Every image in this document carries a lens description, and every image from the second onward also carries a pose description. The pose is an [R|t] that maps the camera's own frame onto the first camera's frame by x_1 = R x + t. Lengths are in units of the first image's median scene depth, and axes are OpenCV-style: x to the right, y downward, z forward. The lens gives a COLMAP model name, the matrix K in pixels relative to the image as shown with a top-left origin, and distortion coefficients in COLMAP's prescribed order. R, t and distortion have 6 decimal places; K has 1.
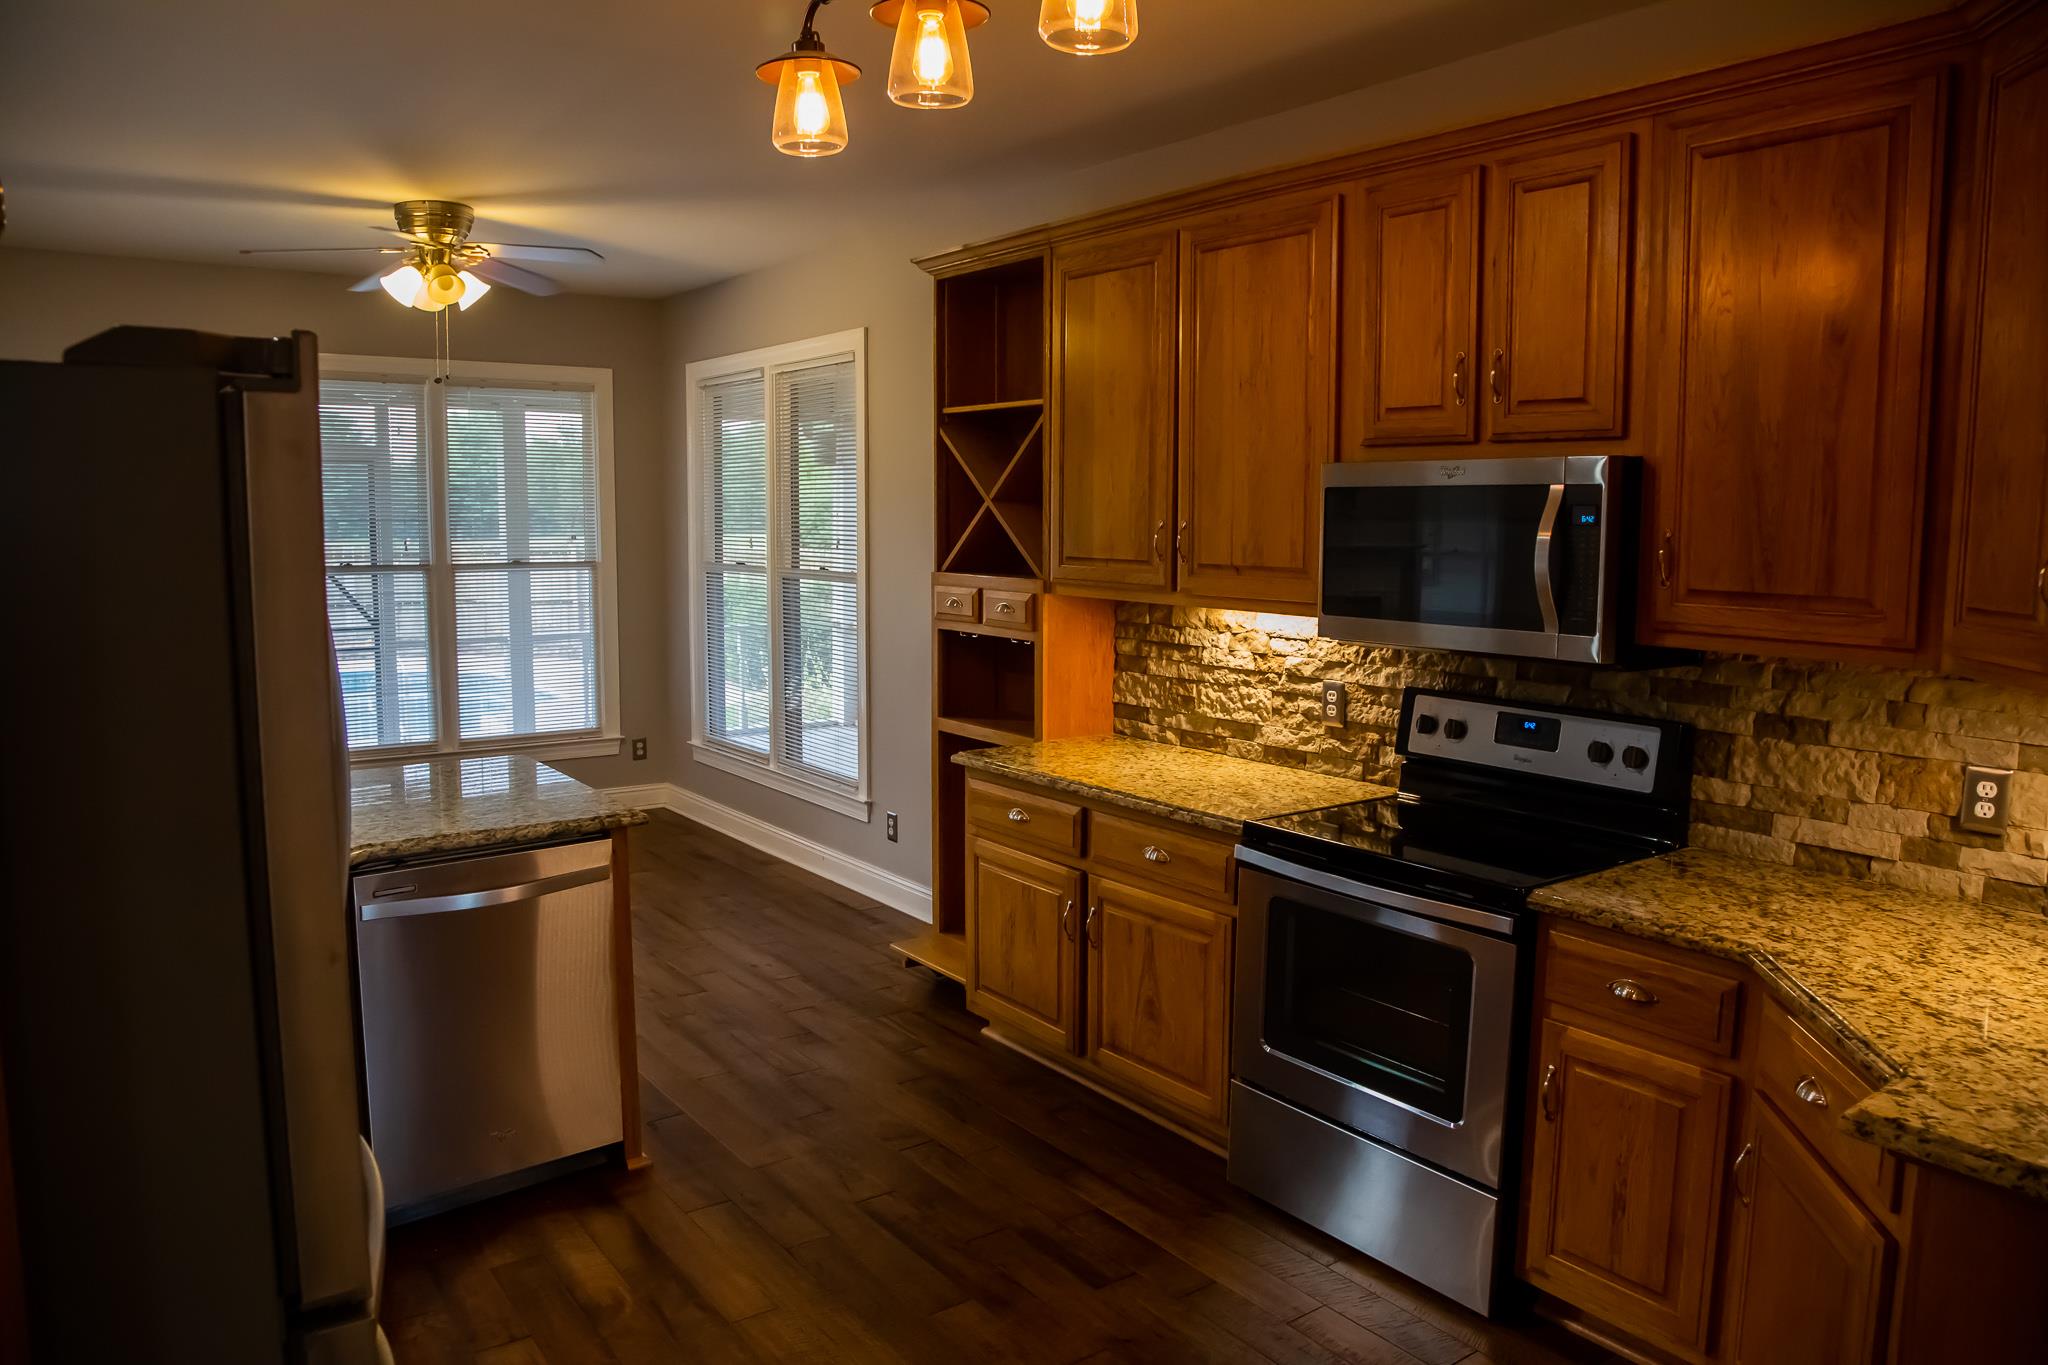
lens RADIAL K [[1421.8, 0, 1024.0], [0, 1421.8, 682.5], [0, 0, 1]] dist [-0.122571, 0.072585]
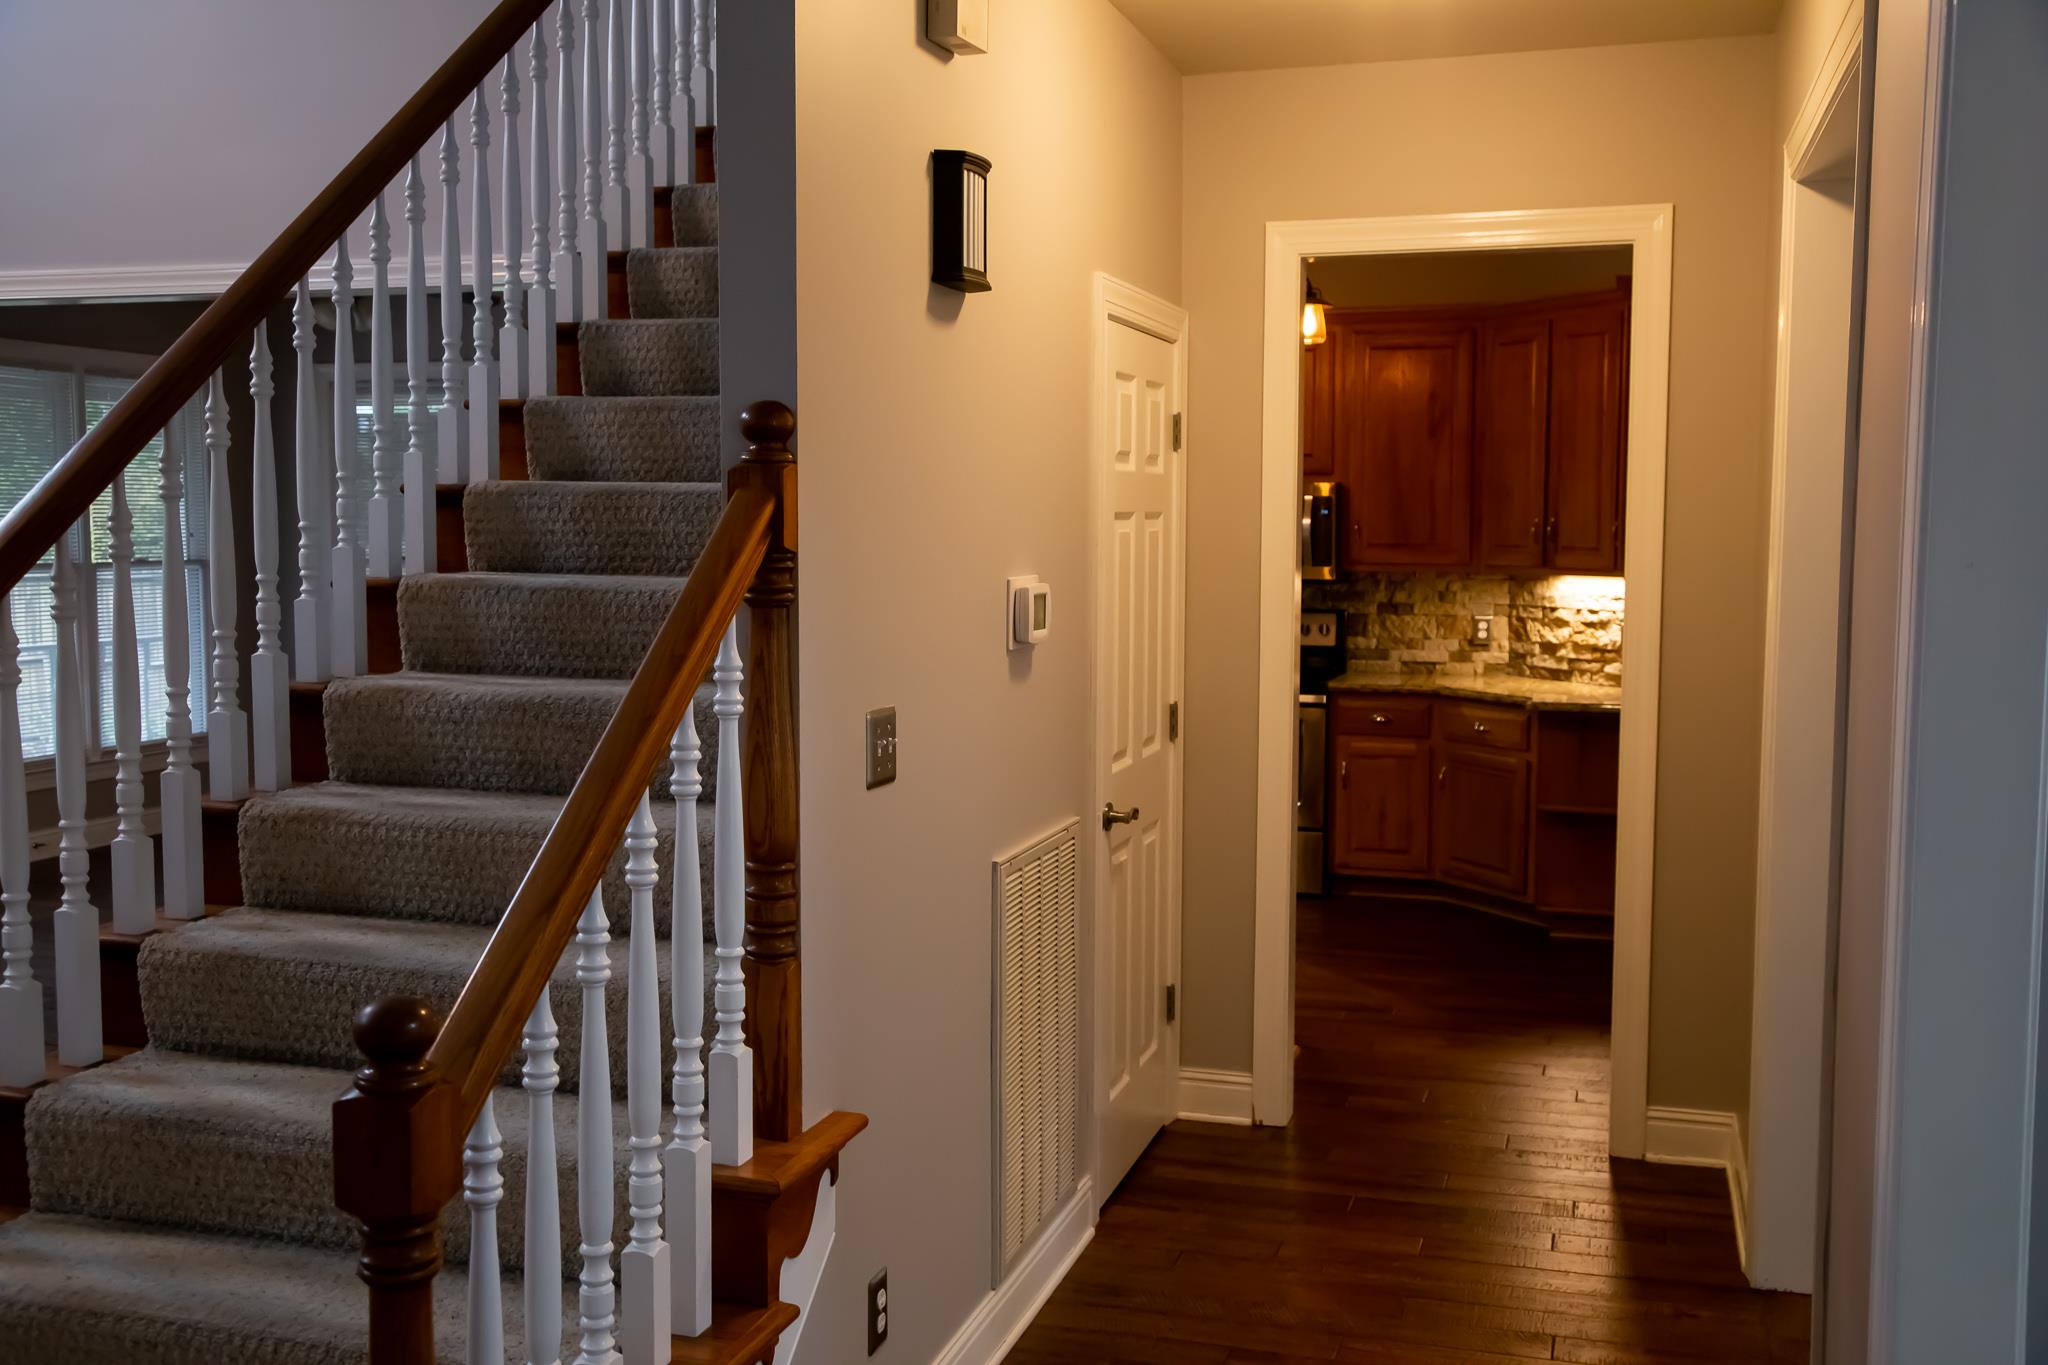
lens RADIAL K [[1910.6, 0, 1024.0], [0, 1910.6, 682.5], [0, 0, 1]] dist [0.012785, 0.022944]
pose [[0.805287, -0.054842, 0.590343, -1.206537], [0.071900, 0.997397, -0.005422, 0.088767], [-0.588509, 0.046812, 0.807134, -0.762395]]
